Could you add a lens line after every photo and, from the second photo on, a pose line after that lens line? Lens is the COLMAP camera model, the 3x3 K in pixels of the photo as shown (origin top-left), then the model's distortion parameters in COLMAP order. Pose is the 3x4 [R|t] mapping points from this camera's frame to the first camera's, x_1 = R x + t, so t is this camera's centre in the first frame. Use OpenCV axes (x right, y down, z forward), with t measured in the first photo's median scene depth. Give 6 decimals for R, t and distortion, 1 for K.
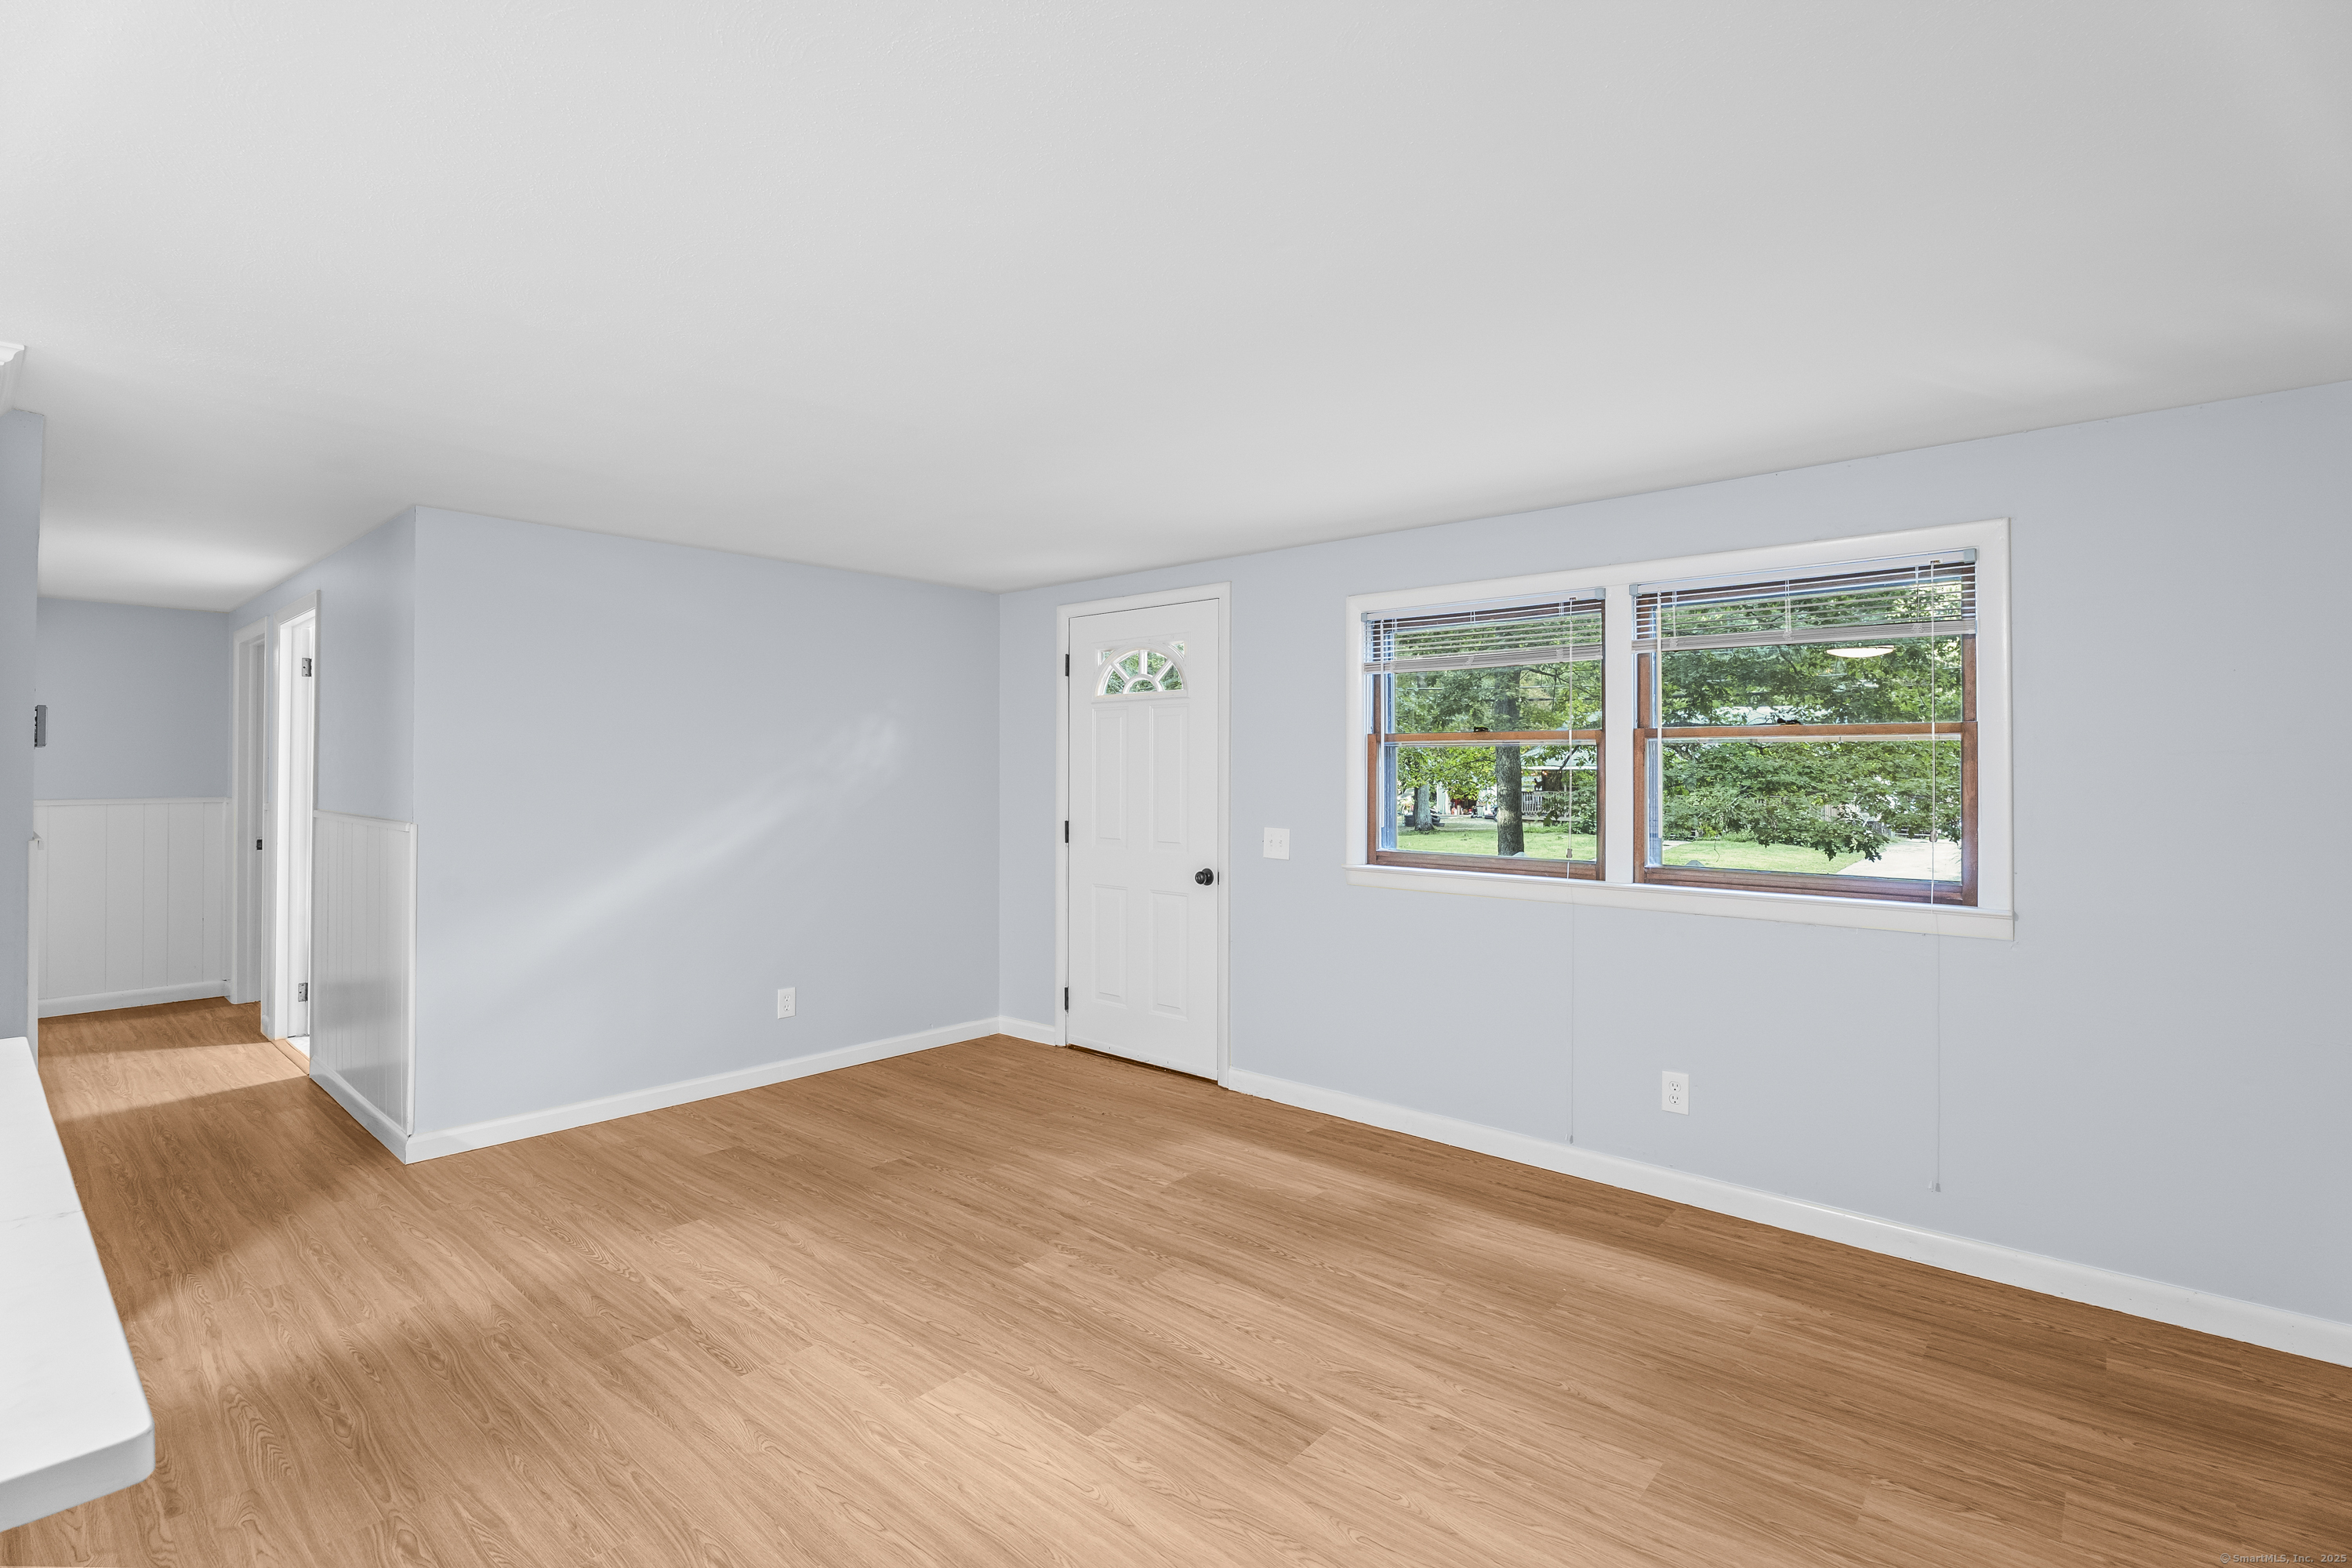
lens RADIAL K [[1080.8, 0, 1166.8], [0, 1080.8, 756.9], [0, 0, 1]] dist [-0.010654, 0.000078]
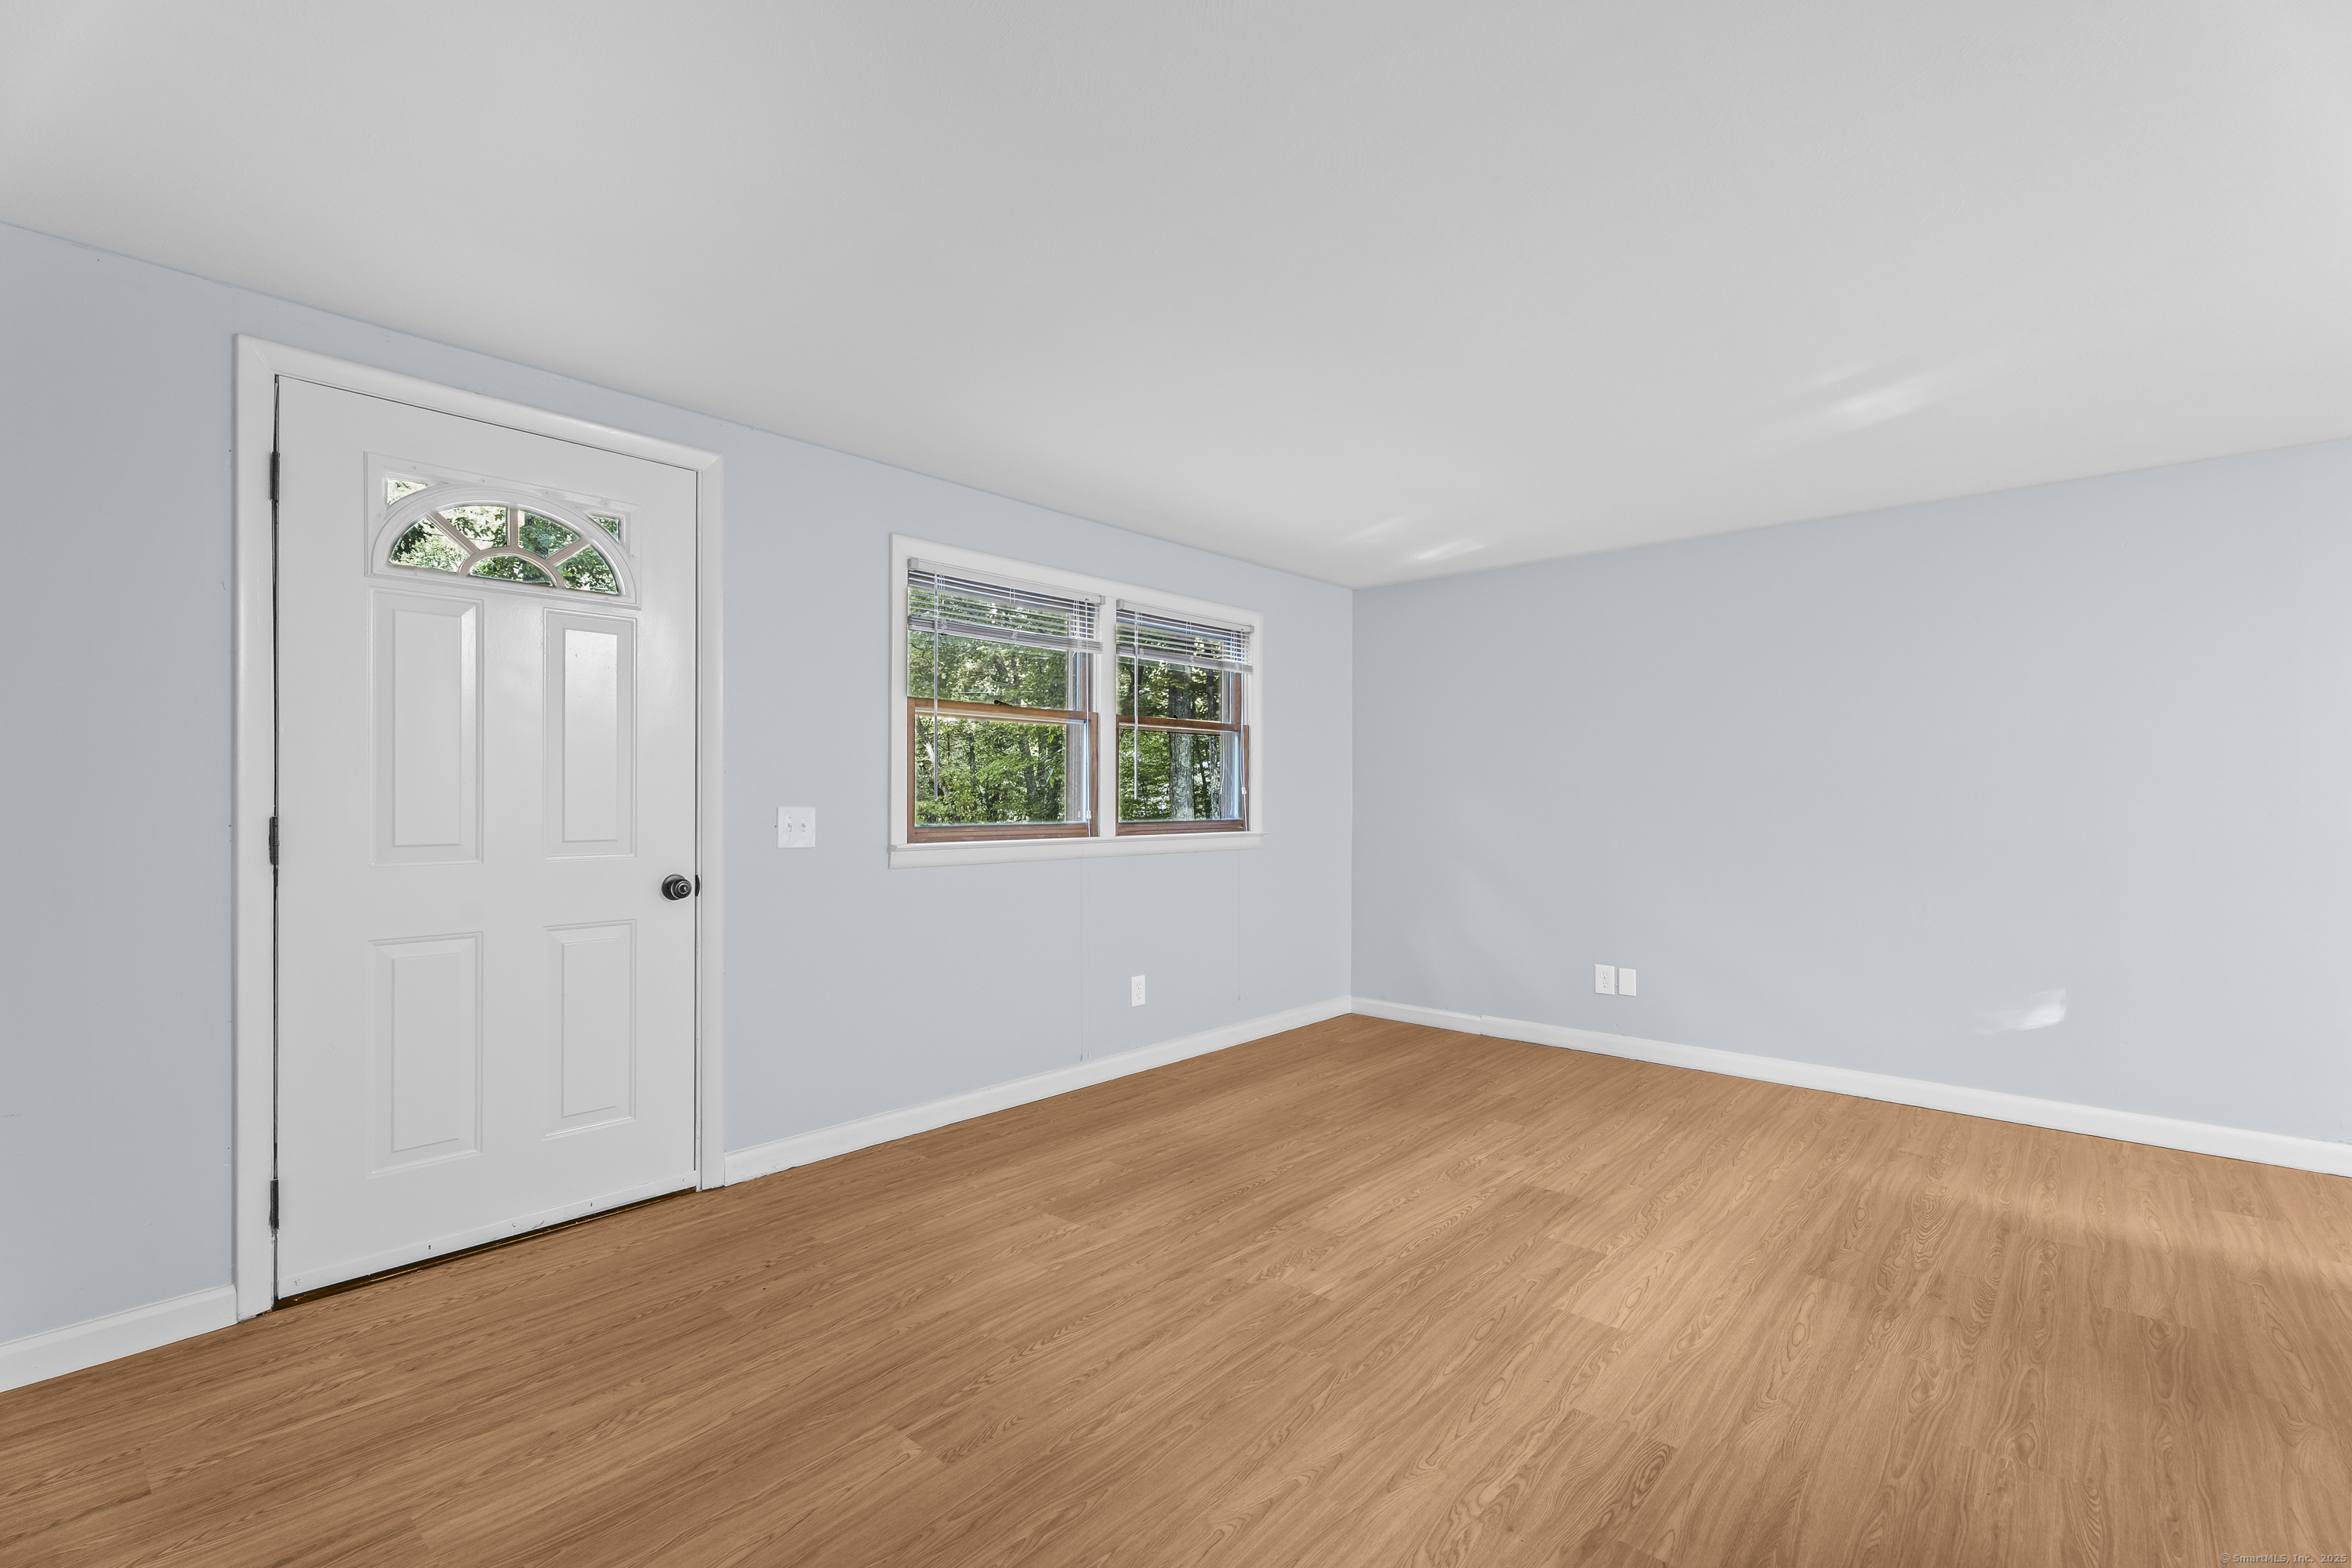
lens RADIAL K [[1029.3, 0, 1173.2], [0, 1029.3, 797.8], [0, 0, 1]] dist [-0.001271, 0.000023]
pose [[0.018552, -0.006484, 0.999807, -0.932356], [-0.015031, 0.999864, 0.006764, 0.076005], [-0.999715, -0.015154, 0.018452, 1.095111]]
